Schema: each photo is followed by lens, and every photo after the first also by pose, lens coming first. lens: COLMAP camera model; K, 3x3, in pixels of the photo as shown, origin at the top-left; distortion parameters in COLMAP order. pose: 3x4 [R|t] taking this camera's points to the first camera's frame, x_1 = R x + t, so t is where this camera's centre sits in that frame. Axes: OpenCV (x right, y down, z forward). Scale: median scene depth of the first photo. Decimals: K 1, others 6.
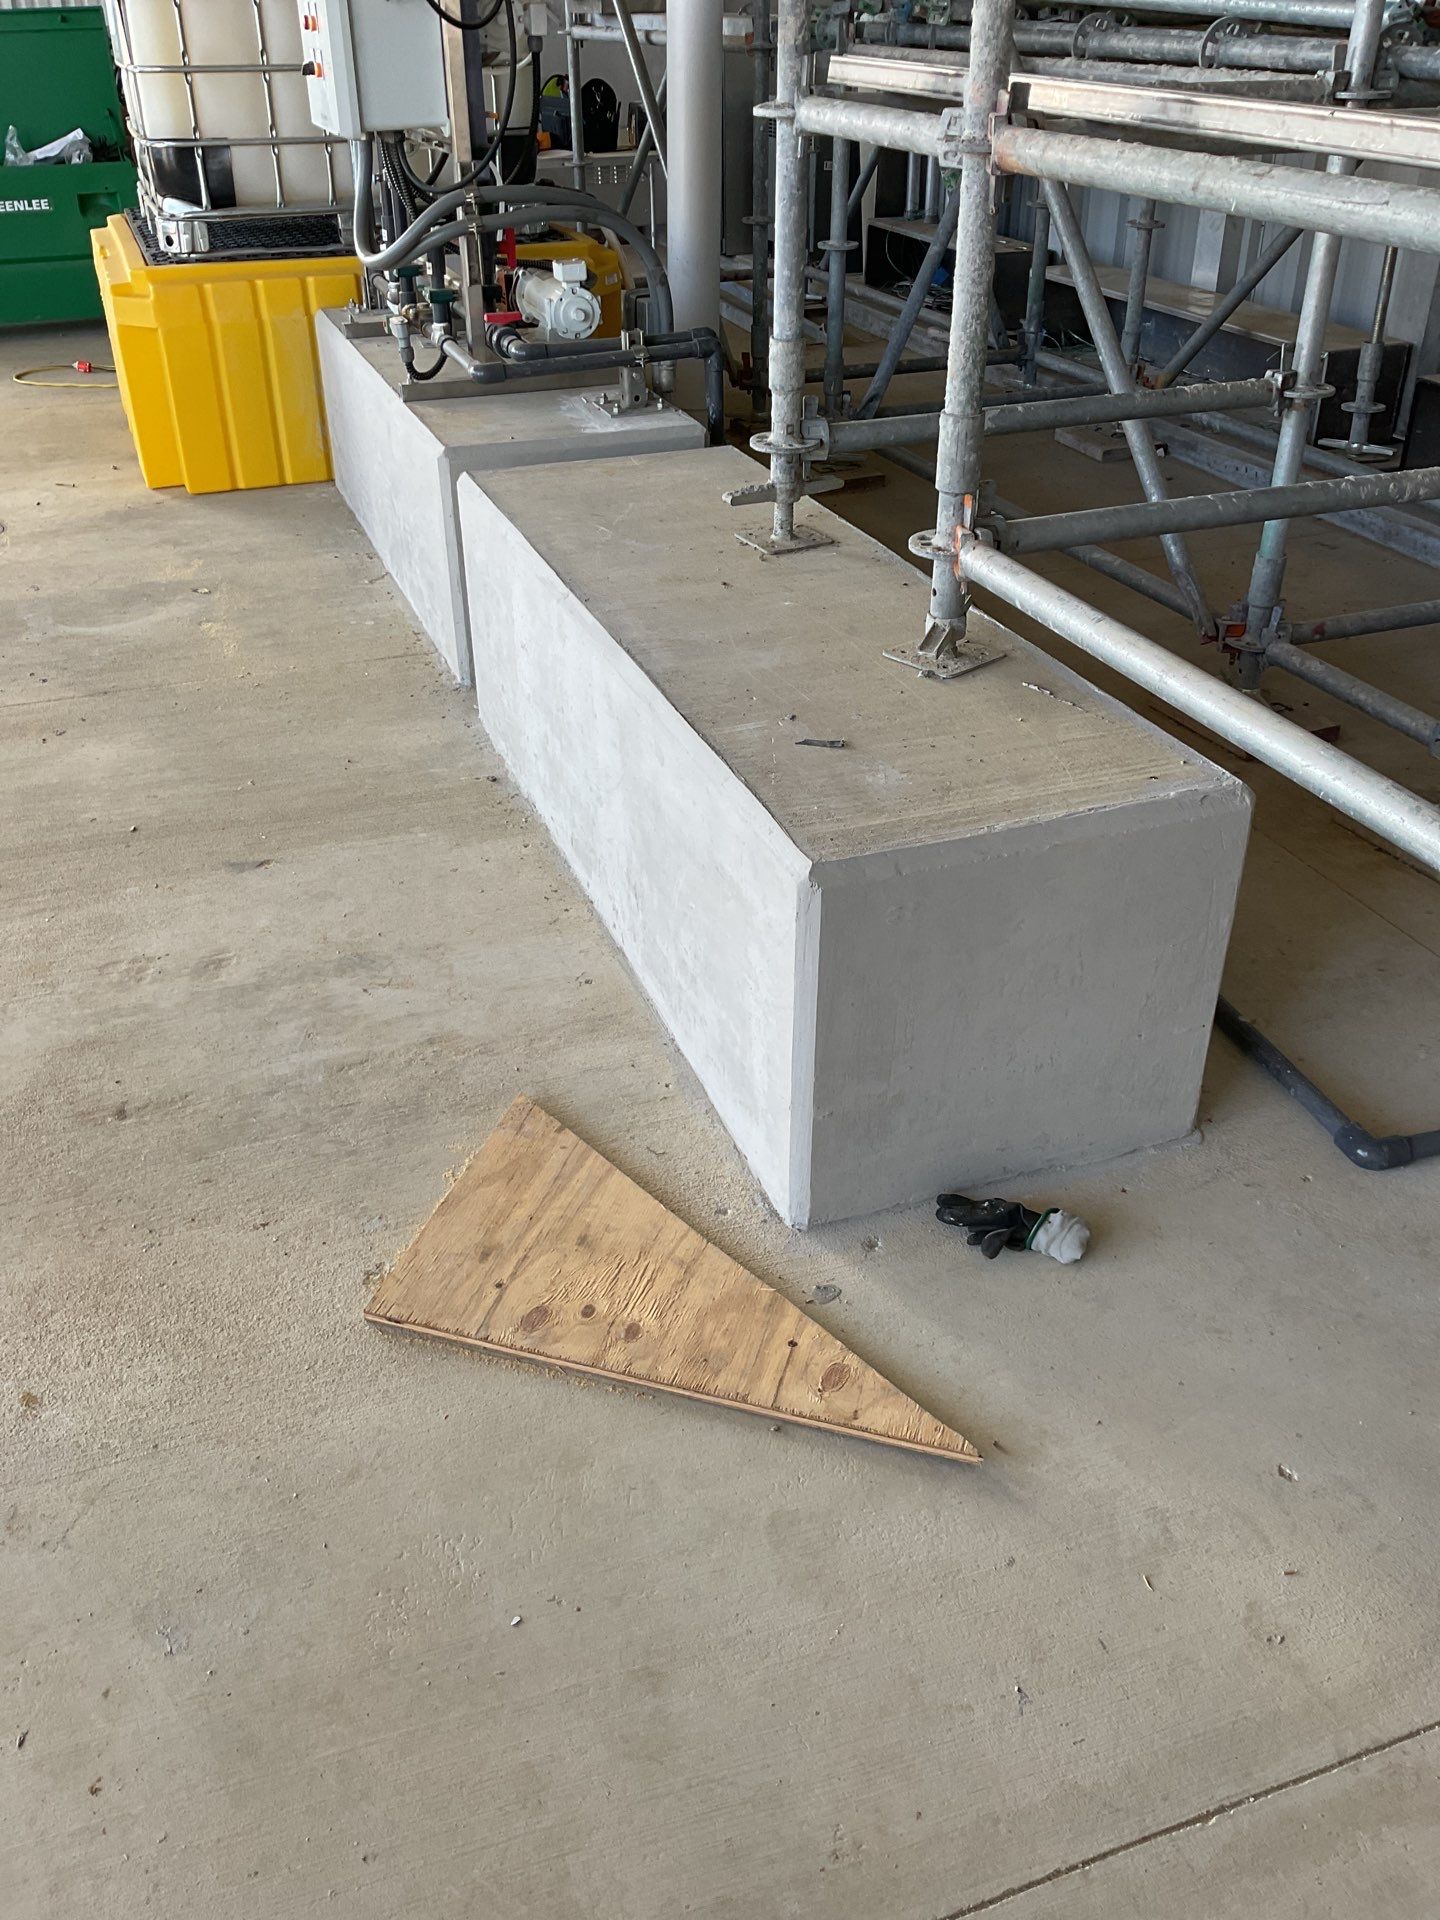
lens RADIAL K [[1601.2, 0, 717.1], [0, 1601.2, 968.3], [0, 0, 1]] dist [0.073367, -0.130254]
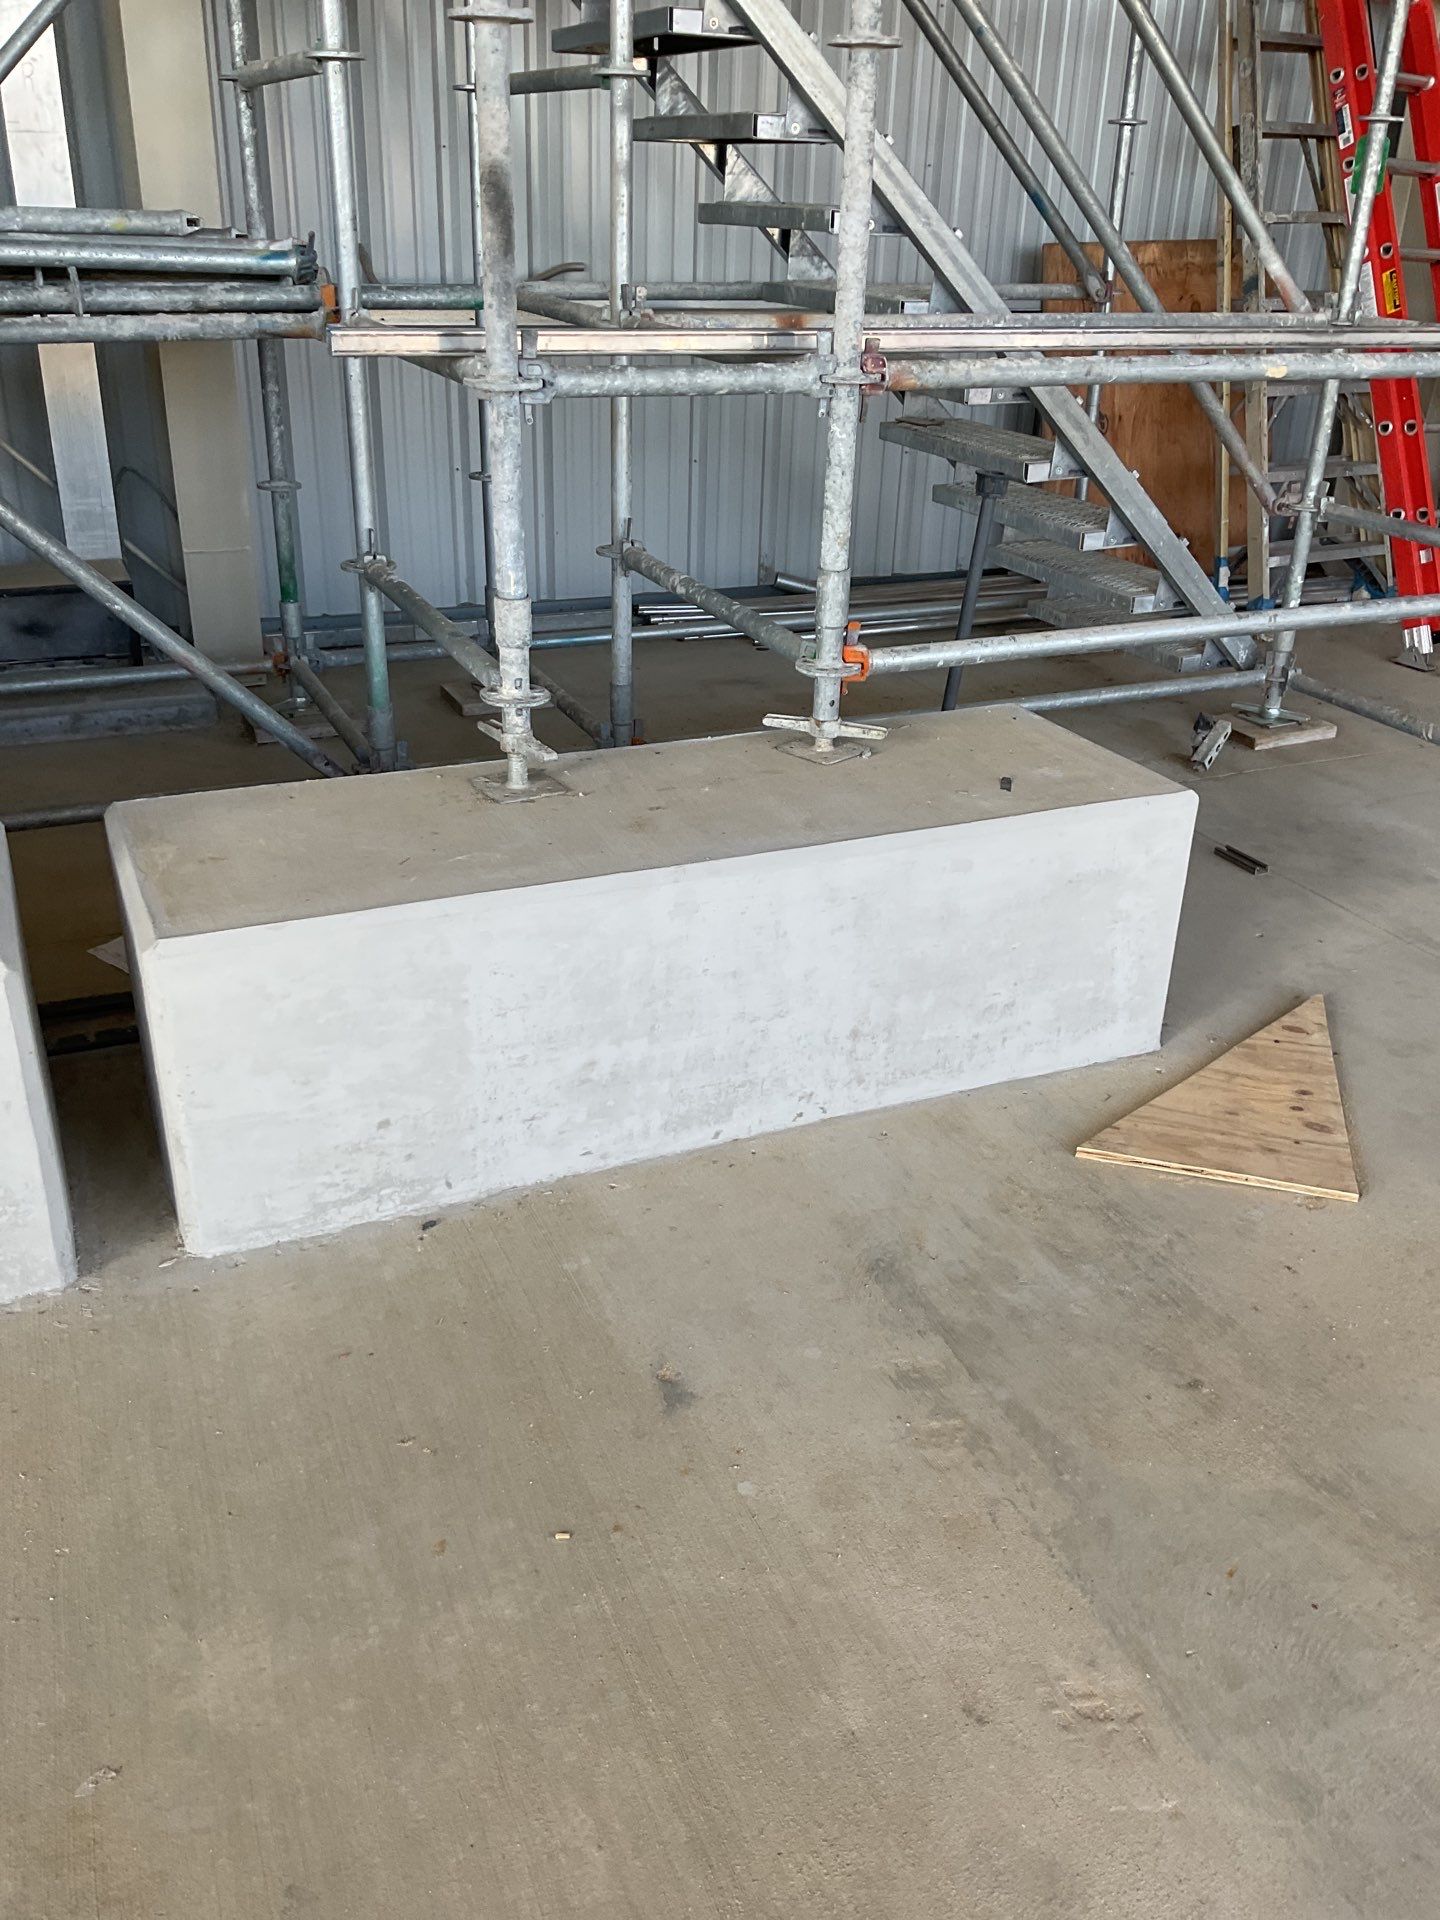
lens RADIAL K [[1601.2, 0, 716.4], [0, 1601.2, 951.1], [0, 0, 1]] dist [0.073367, -0.130254]
pose [[-0.071099, -0.428951, 0.900526, -1.119858], [0.502081, 0.764710, 0.403898, -0.653392], [-0.861893, 0.480854, 0.160998, 0.968253]]
